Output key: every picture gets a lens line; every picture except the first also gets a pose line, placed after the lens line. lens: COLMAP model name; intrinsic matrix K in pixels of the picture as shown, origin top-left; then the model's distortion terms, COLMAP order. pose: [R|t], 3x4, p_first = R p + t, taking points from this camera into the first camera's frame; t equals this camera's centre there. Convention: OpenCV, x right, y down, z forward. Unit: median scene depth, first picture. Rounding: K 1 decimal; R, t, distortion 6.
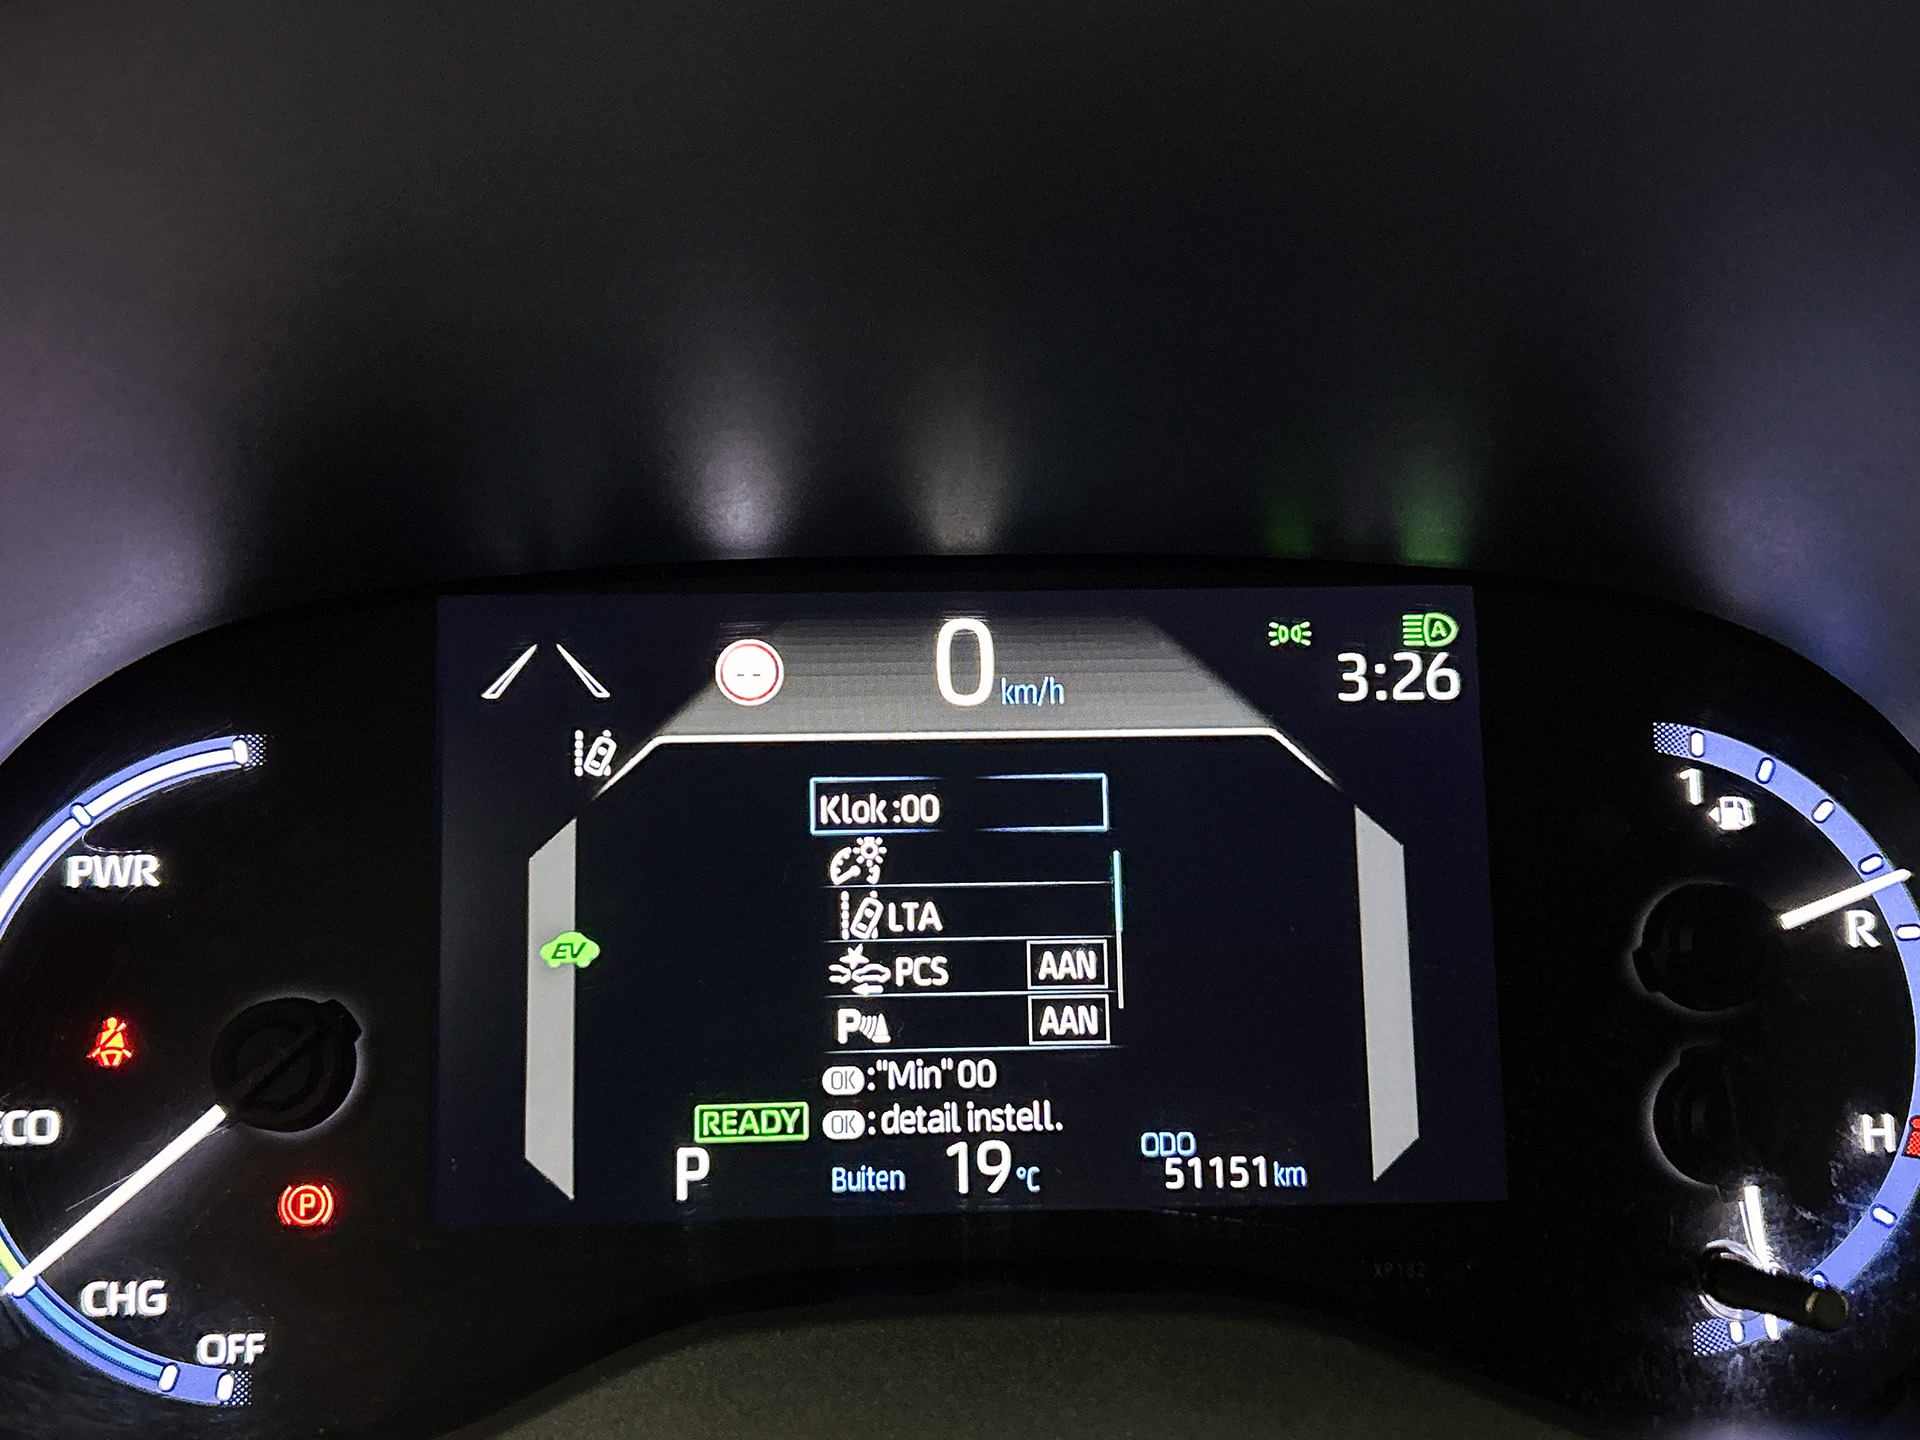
lens RADIAL K [[2275.2, 0, 954.8], [0, 2275.2, 725.5], [0, 0, 1]] dist [0.009099, 0.000000]
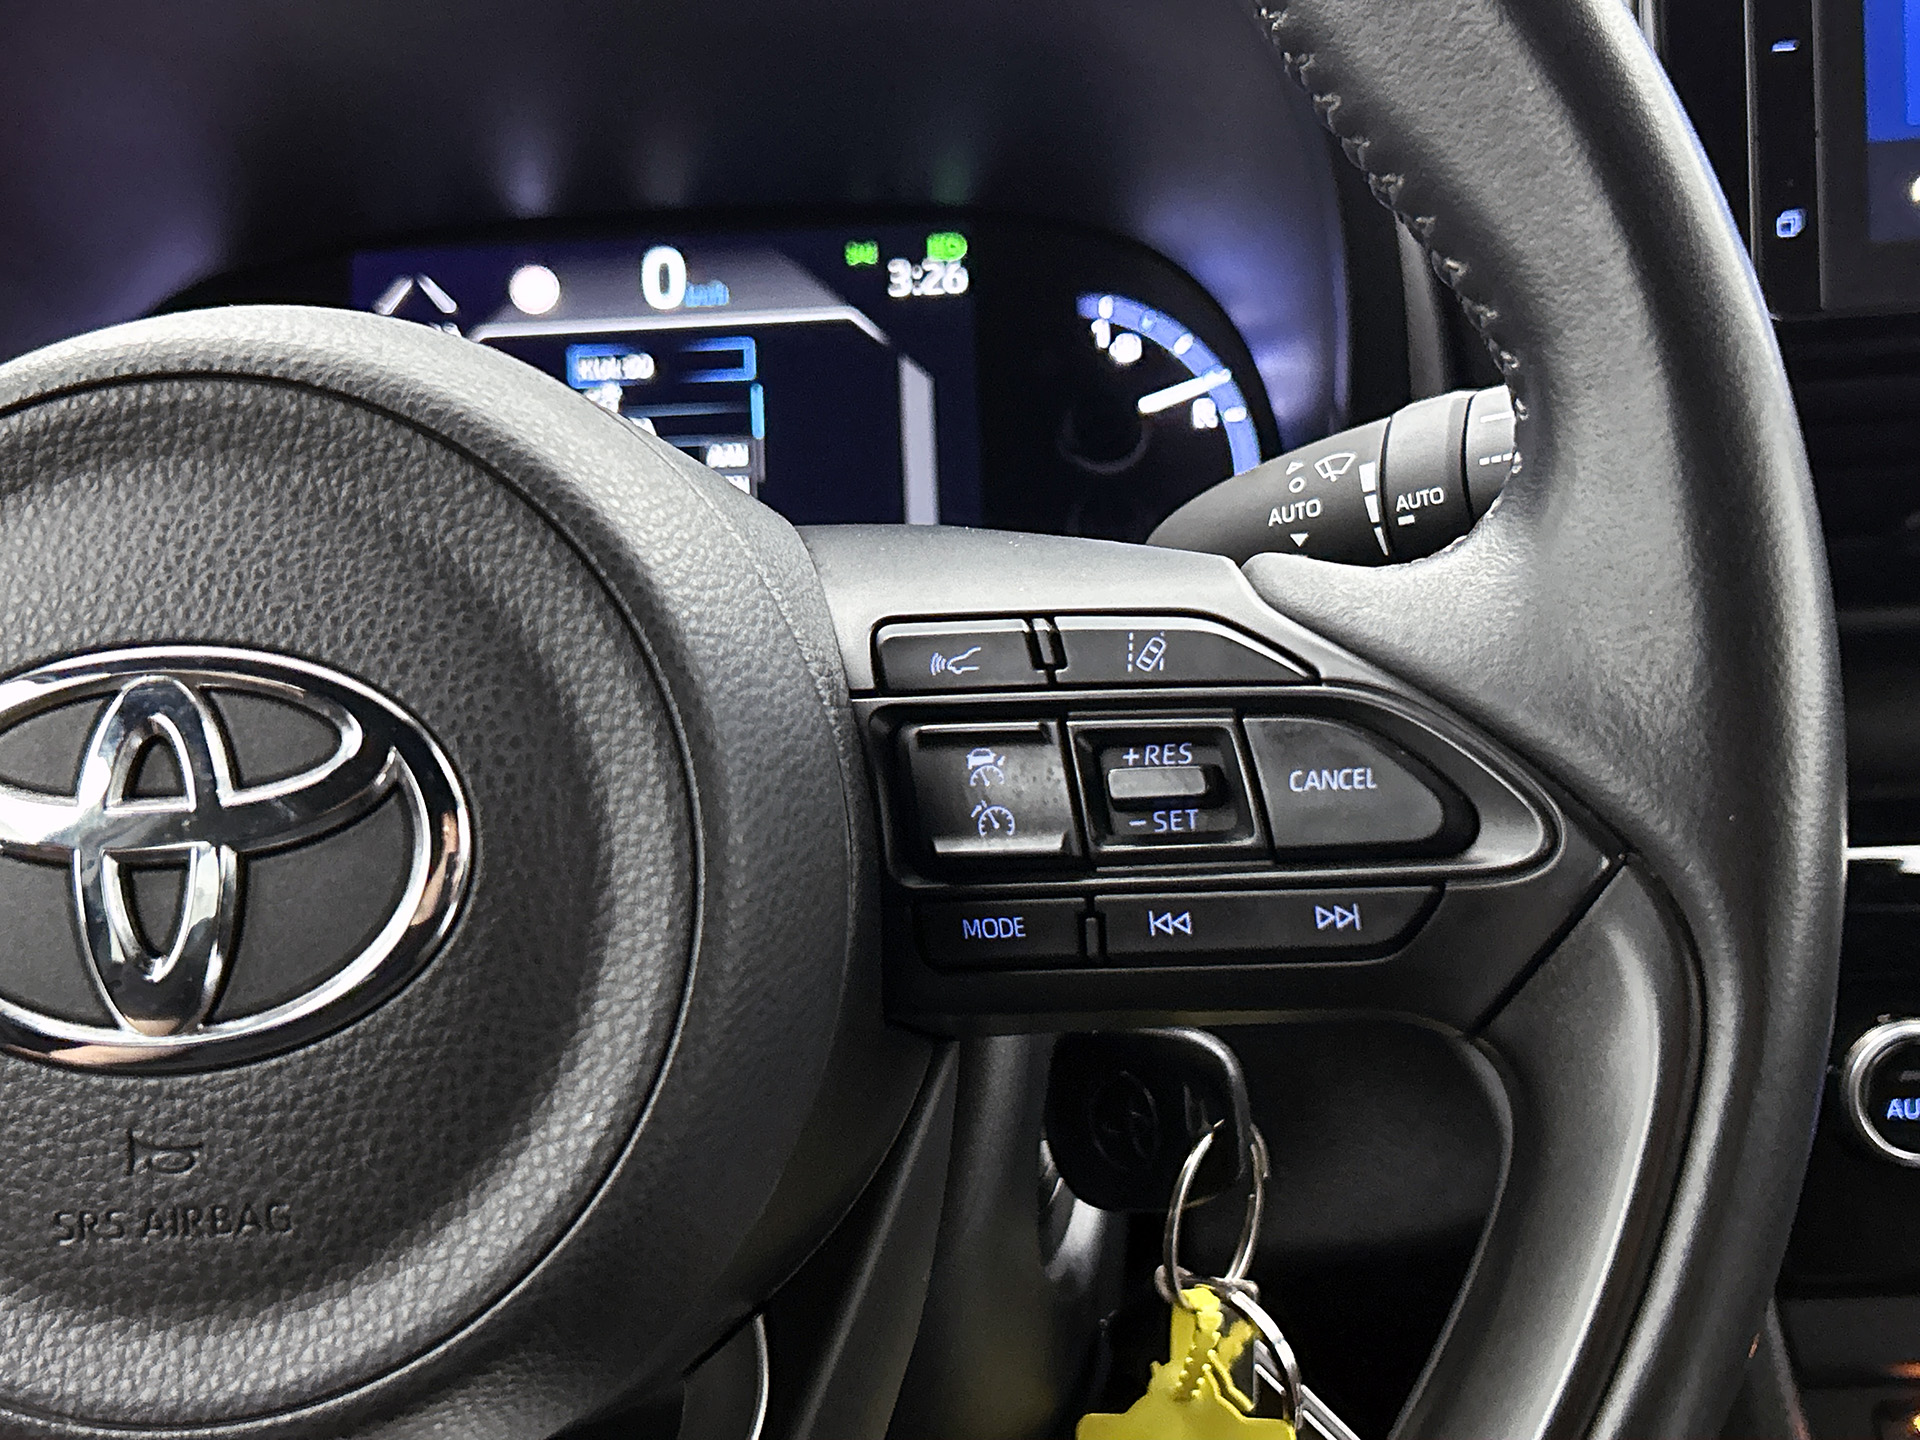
lens RADIAL K [[2545.7, 0, 968.1], [0, 2545.7, 685.7], [0, 0, 1]] dist [0.071591, 0.000000]
pose [[0.996262, -0.036602, -0.078244, 0.364457], [0.039035, 0.998793, 0.029801, 0.224111], [0.077058, -0.032743, 0.996489, -0.864573]]
